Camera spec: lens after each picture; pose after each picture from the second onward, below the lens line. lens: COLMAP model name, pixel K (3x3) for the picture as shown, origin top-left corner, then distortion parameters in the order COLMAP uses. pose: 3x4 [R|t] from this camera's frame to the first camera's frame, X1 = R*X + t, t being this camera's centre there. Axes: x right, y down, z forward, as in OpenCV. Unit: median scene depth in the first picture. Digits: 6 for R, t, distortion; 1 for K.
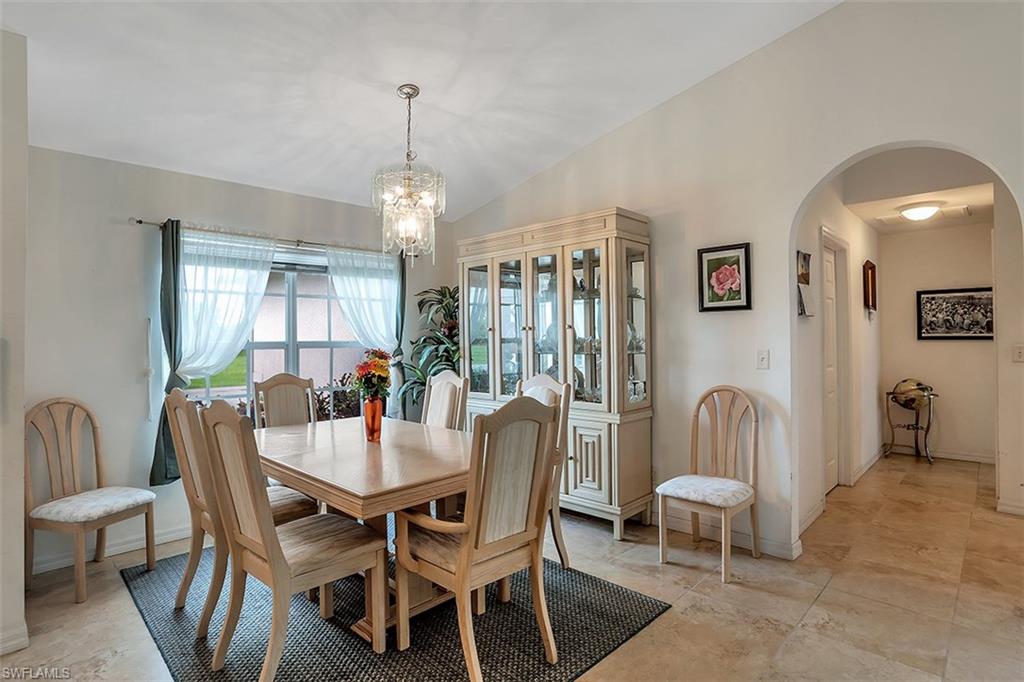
lens RADIAL K [[532.1, 0, 511.8], [0, 532.1, 333.2], [0, 0, 1]] dist [-0.045487, 0.018130]
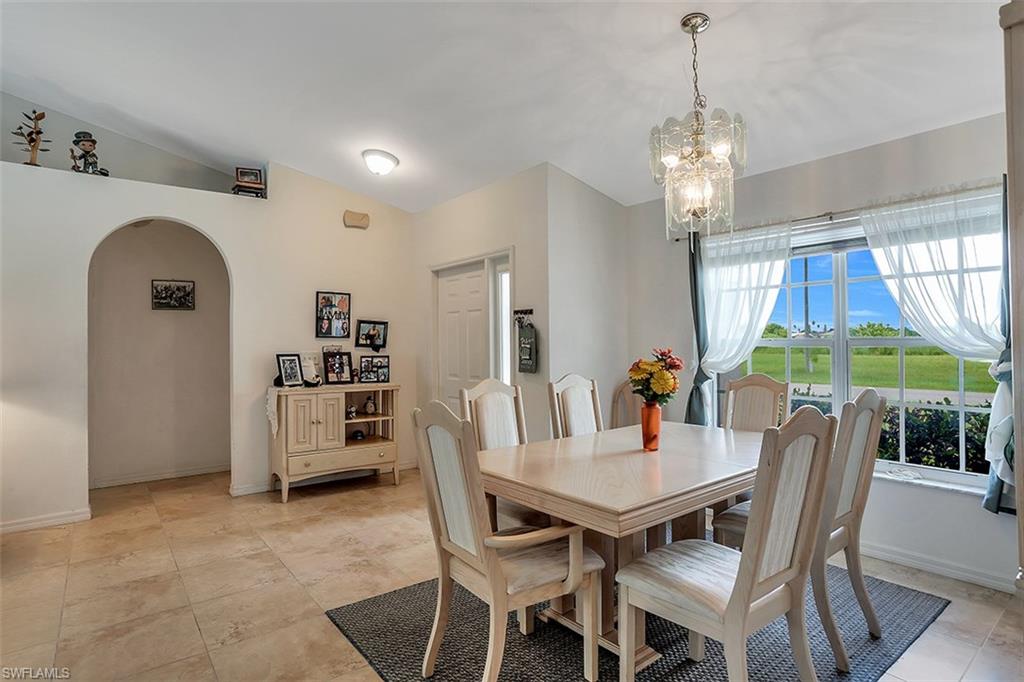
lens RADIAL K [[543.6, 0, 519.4], [0, 543.6, 335.2], [0, 0, 1]] dist [-0.068366, 0.000041]
pose [[-0.120770, 0.000654, -0.992680, 0.551453], [0.020628, 0.999786, -0.001851, 0.003811], [0.992466, -0.020700, -0.120757, 0.737968]]
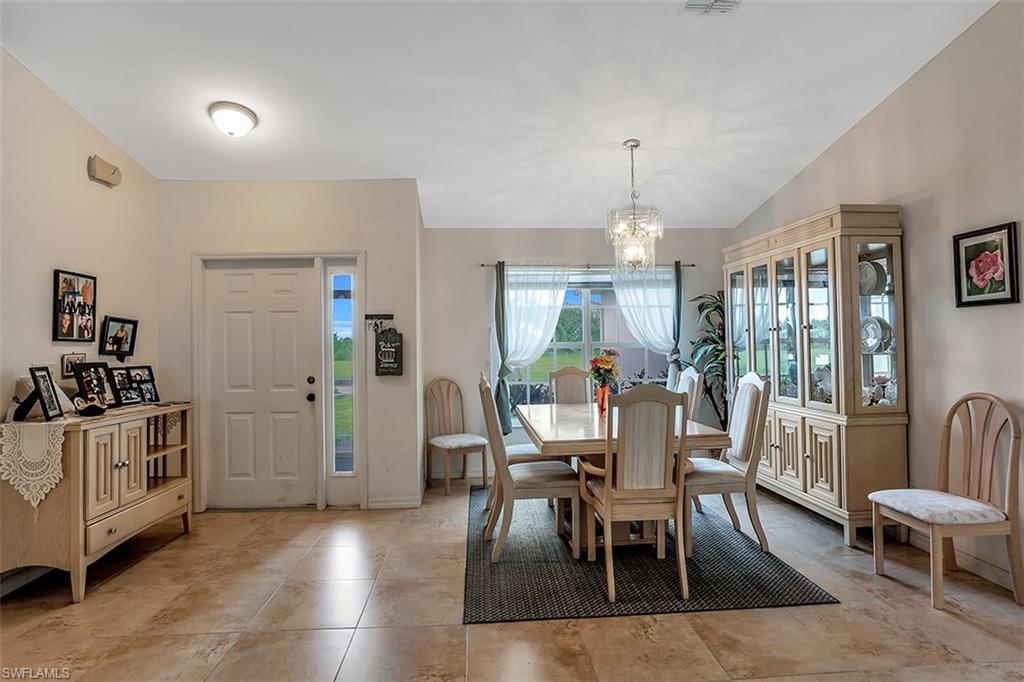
lens RADIAL K [[532.1, 0, 510.7], [0, 532.1, 331.6], [0, 0, 1]] dist [-0.045487, 0.018130]
pose [[0.751535, -0.014216, -0.659540, 0.370259], [0.012604, 0.999895, -0.007190, -0.003601], [0.659573, -0.002910, 0.751635, -0.129682]]
